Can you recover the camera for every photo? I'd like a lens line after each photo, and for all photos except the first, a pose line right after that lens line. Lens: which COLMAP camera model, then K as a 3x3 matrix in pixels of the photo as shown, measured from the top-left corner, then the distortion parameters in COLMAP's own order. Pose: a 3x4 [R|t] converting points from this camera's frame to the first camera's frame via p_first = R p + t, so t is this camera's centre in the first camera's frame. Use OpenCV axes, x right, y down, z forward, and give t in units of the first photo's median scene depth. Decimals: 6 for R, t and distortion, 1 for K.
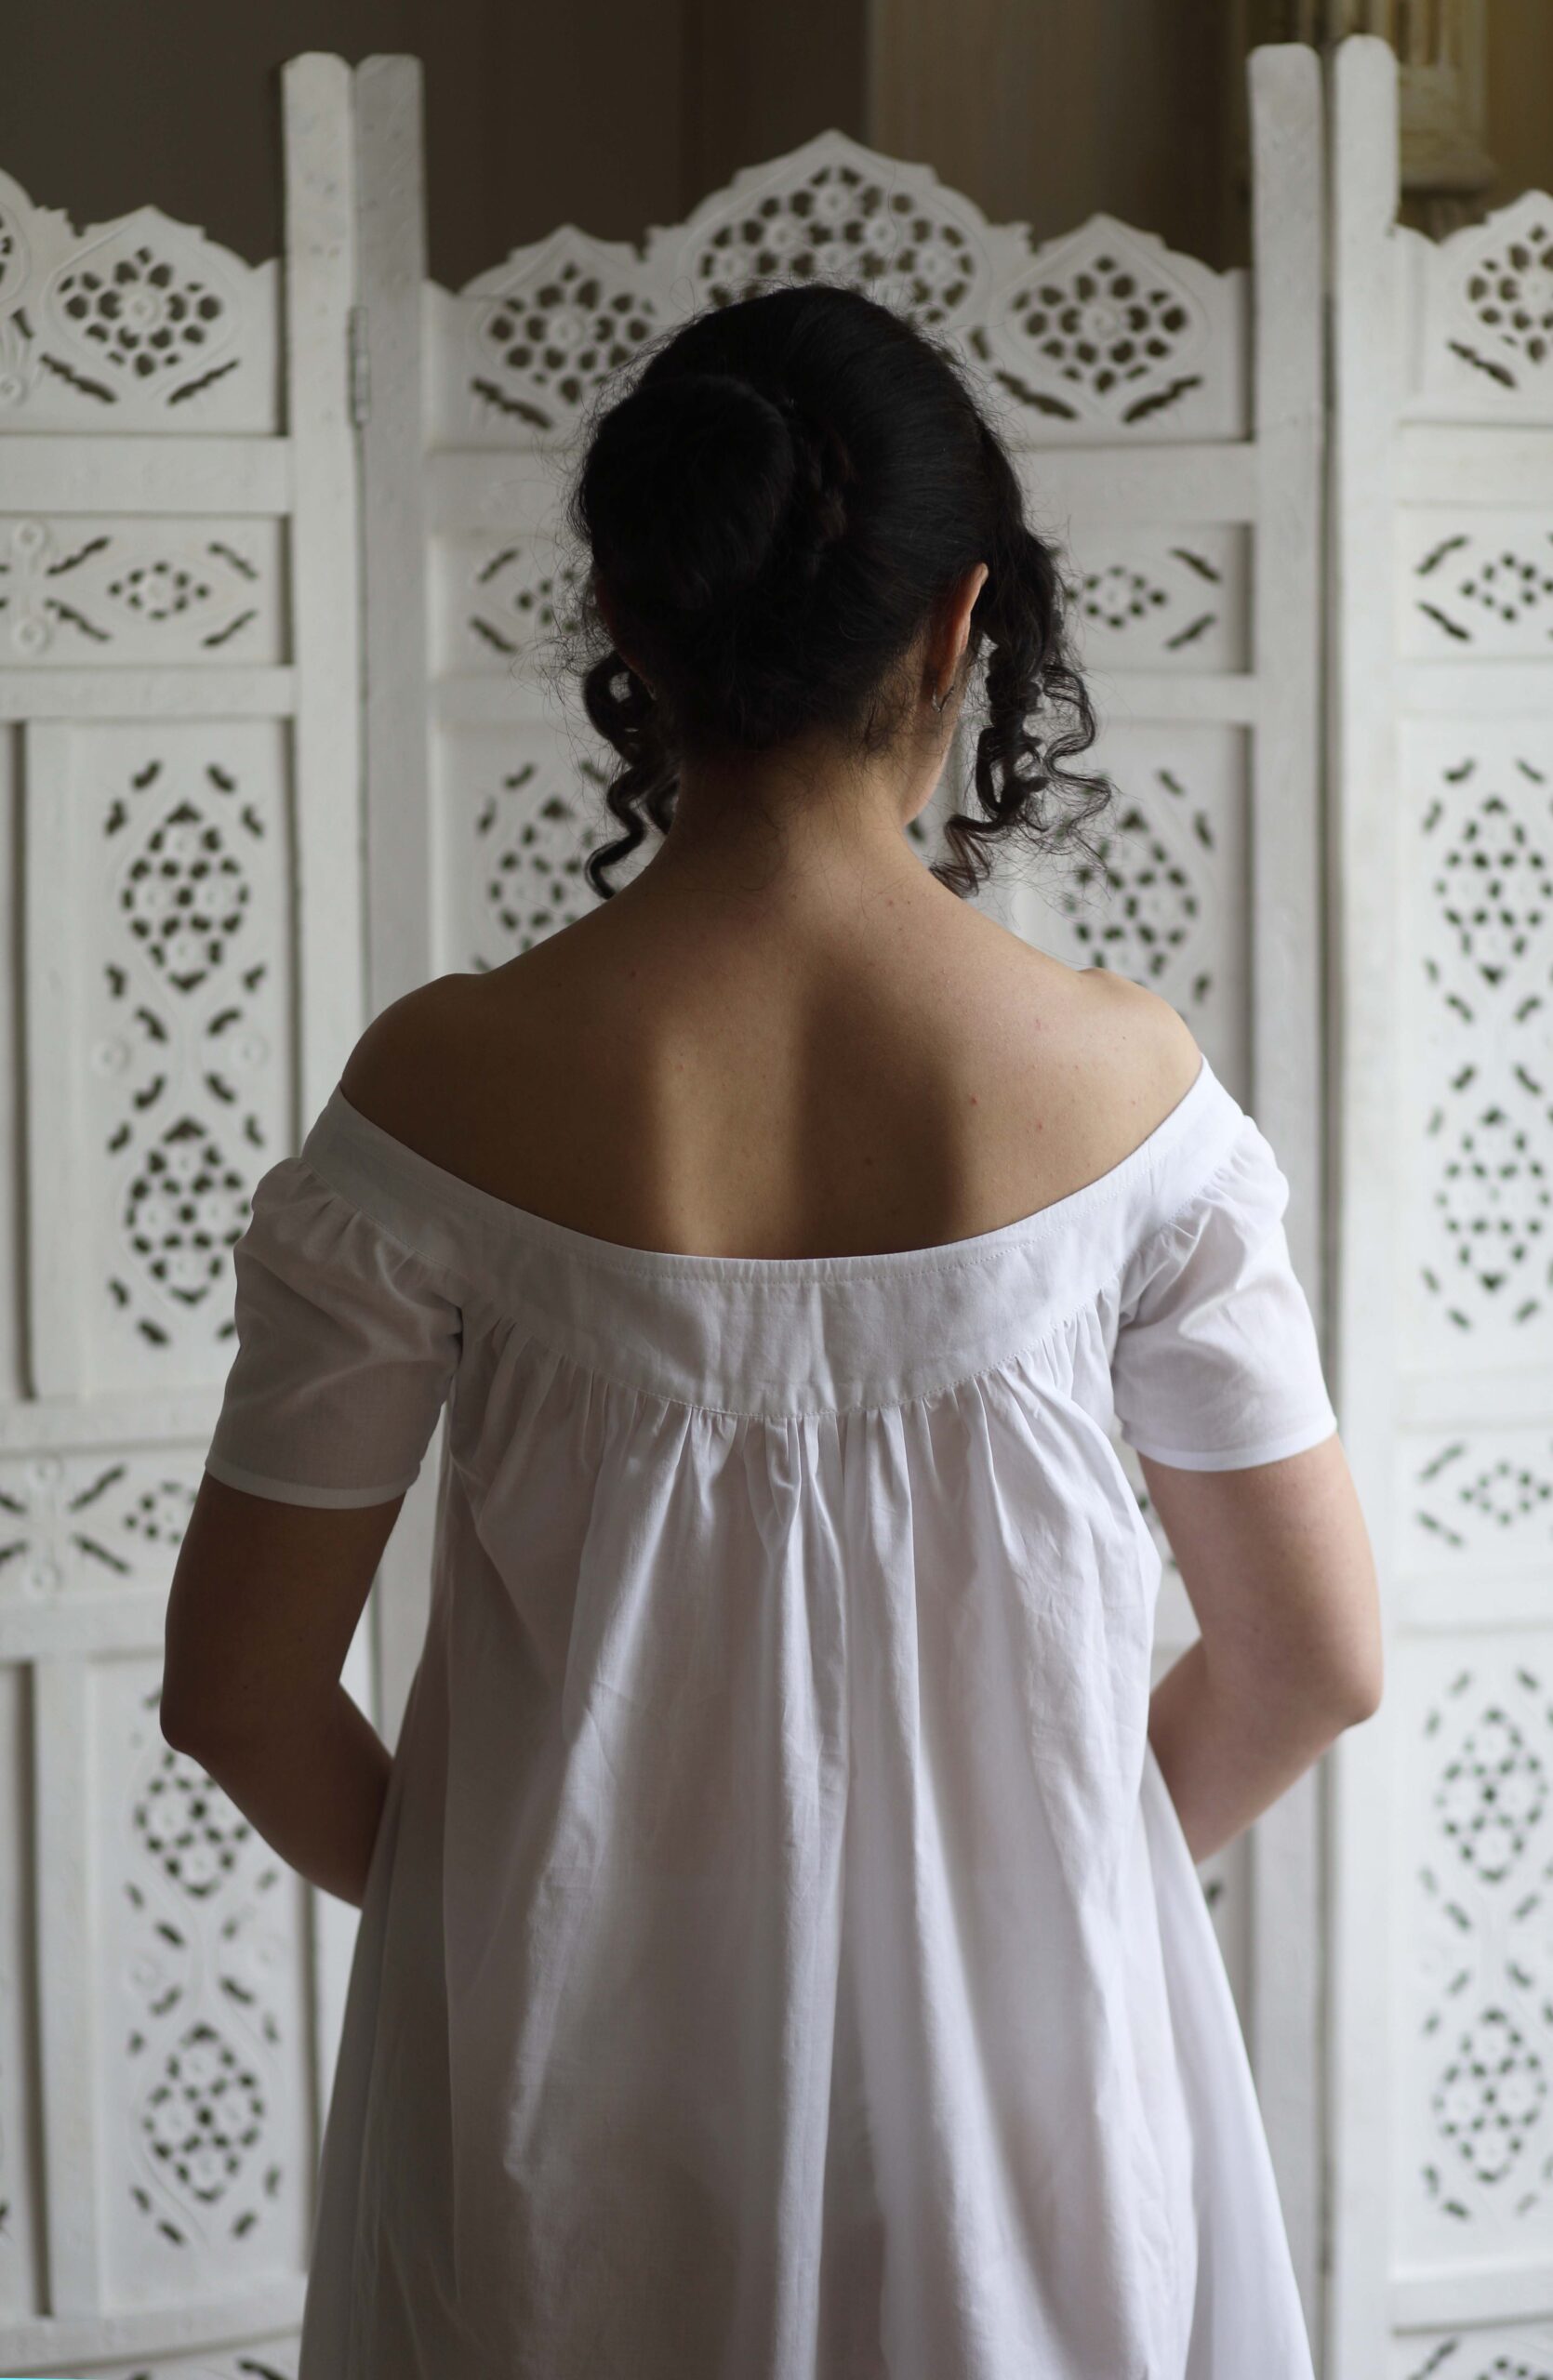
lens RADIAL K [[6210.8, 0, 779.6], [0, 6210.8, 1324.3], [0, 0, 1]] dist [0.011595, -0.549429]
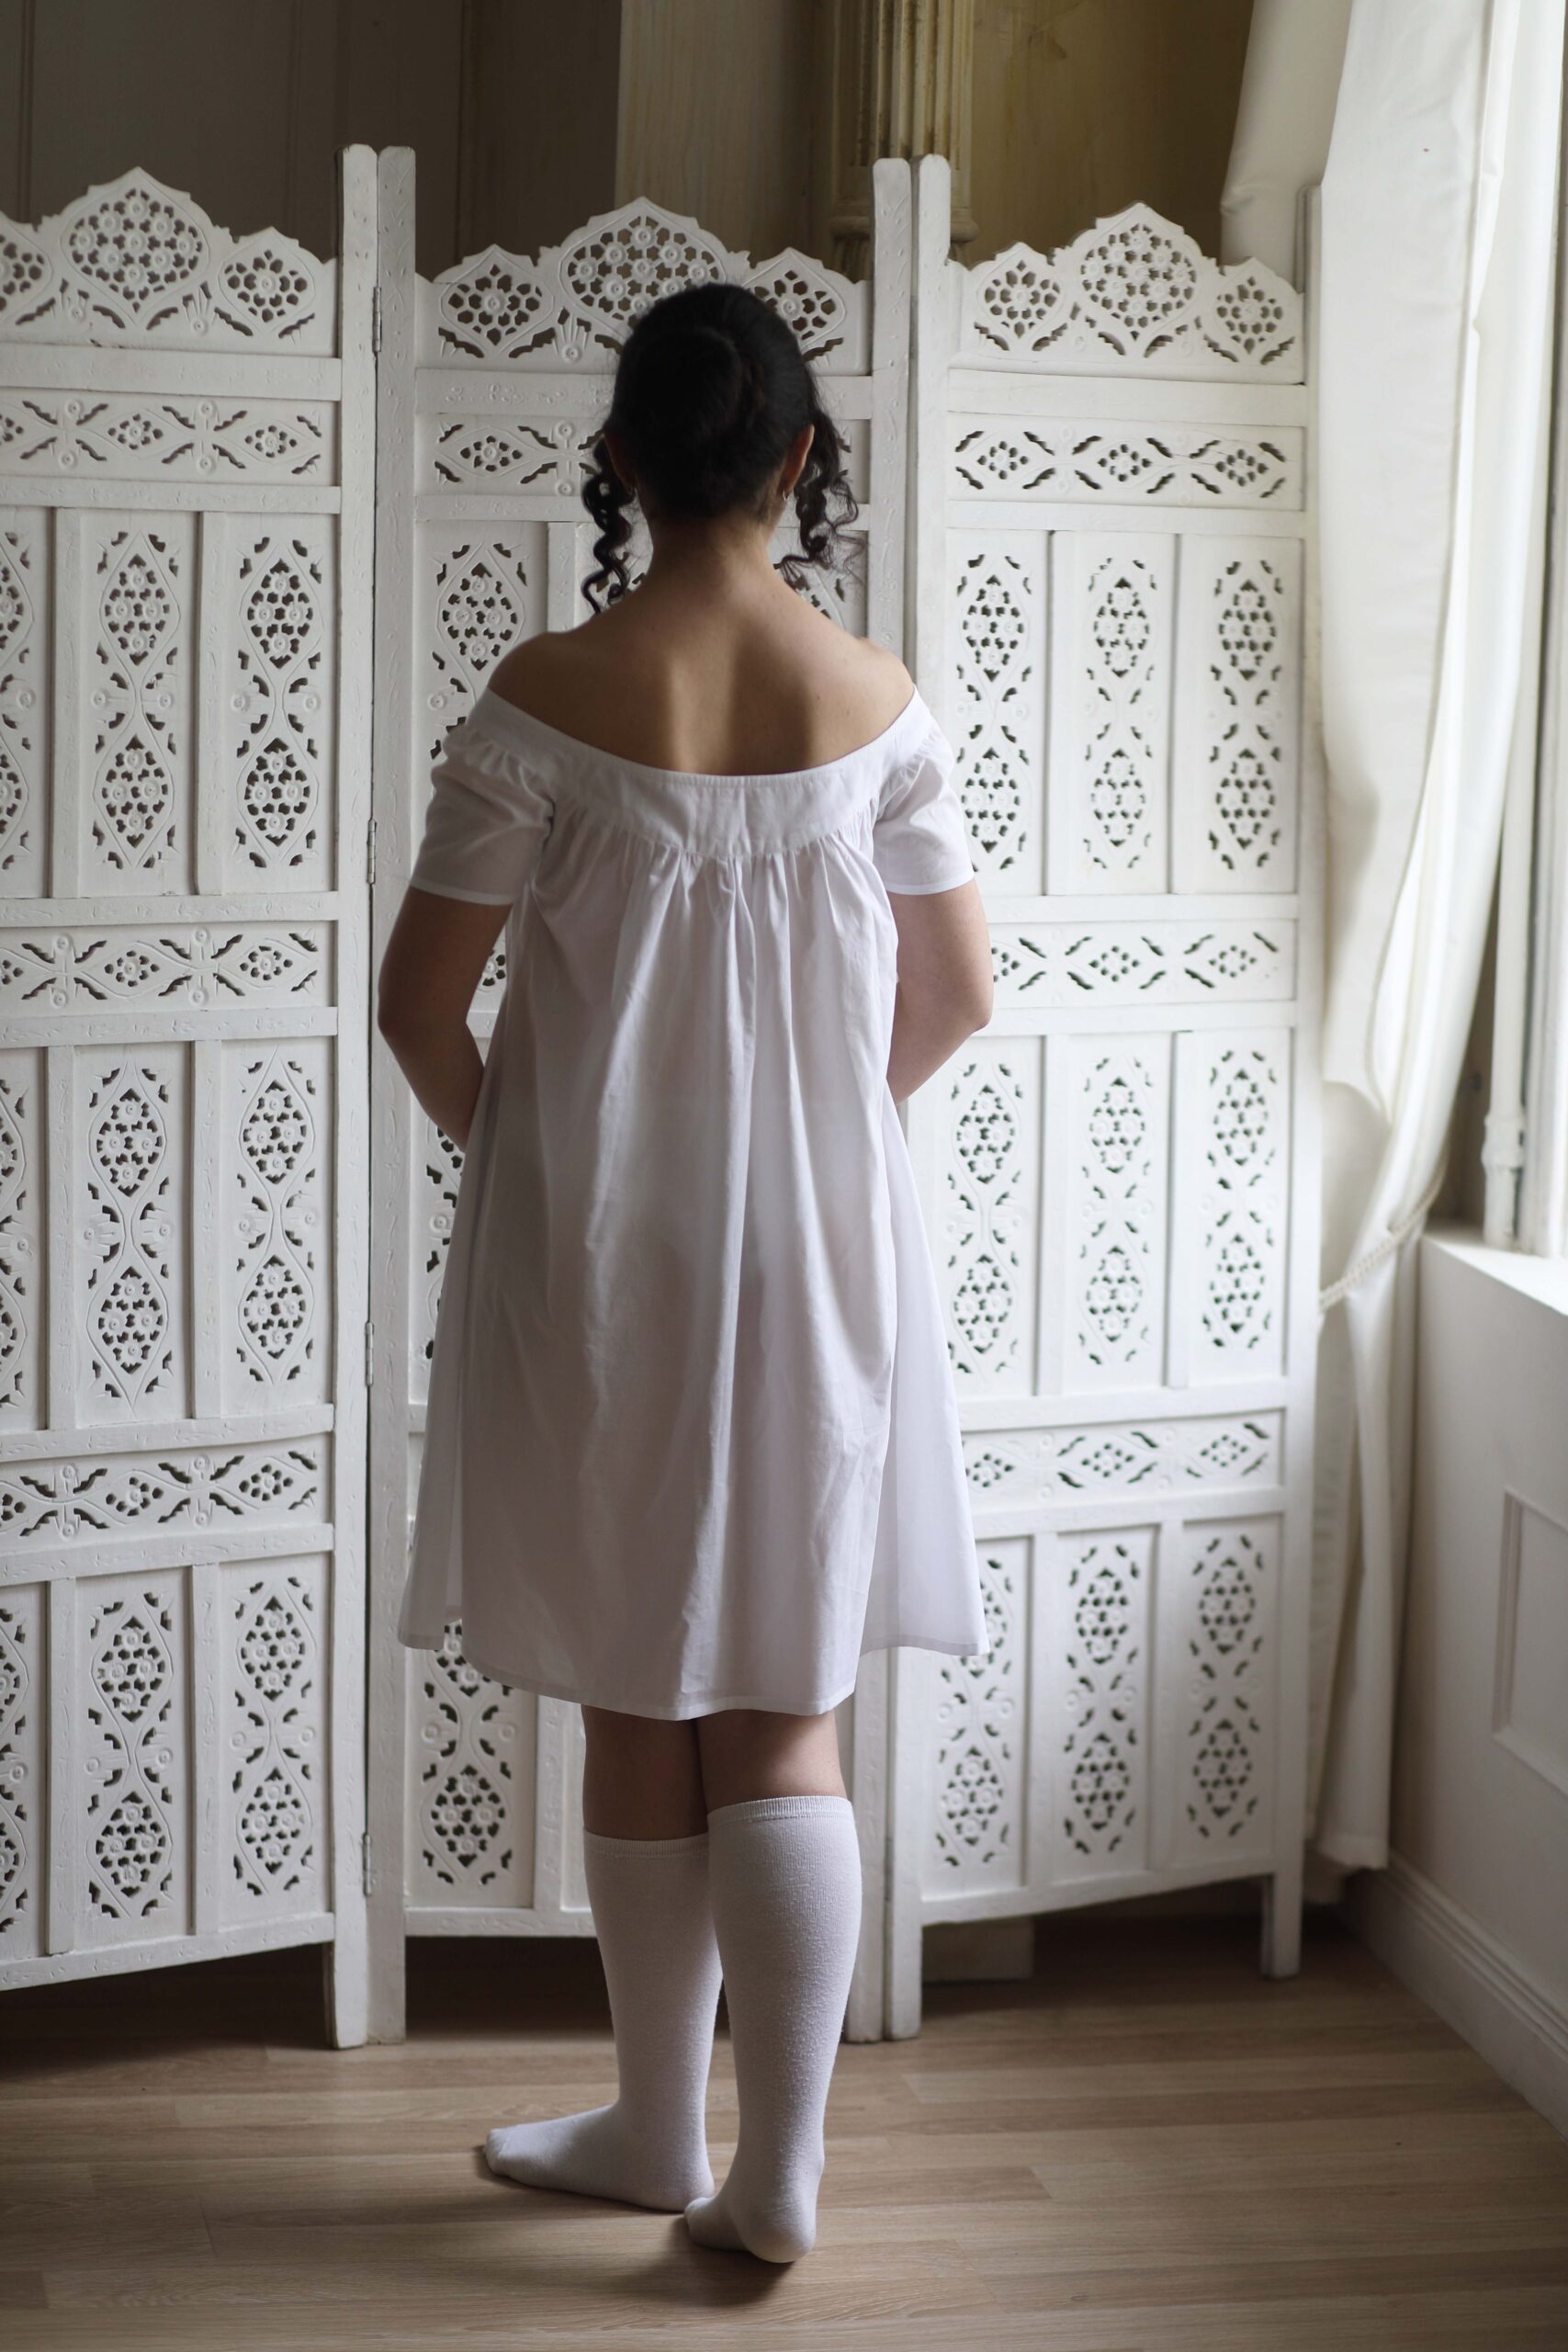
lens RADIAL K [[5504.6, 0, 784.0], [0, 5504.6, 1176.0], [0, 0, 1]] dist [-0.029072, -1.619297]
pose [[0.984440, 0.003085, 0.175695, -0.230321], [-0.002071, 0.999980, -0.005954, 0.101423], [-0.175710, 0.005497, 0.984427, -0.575256]]
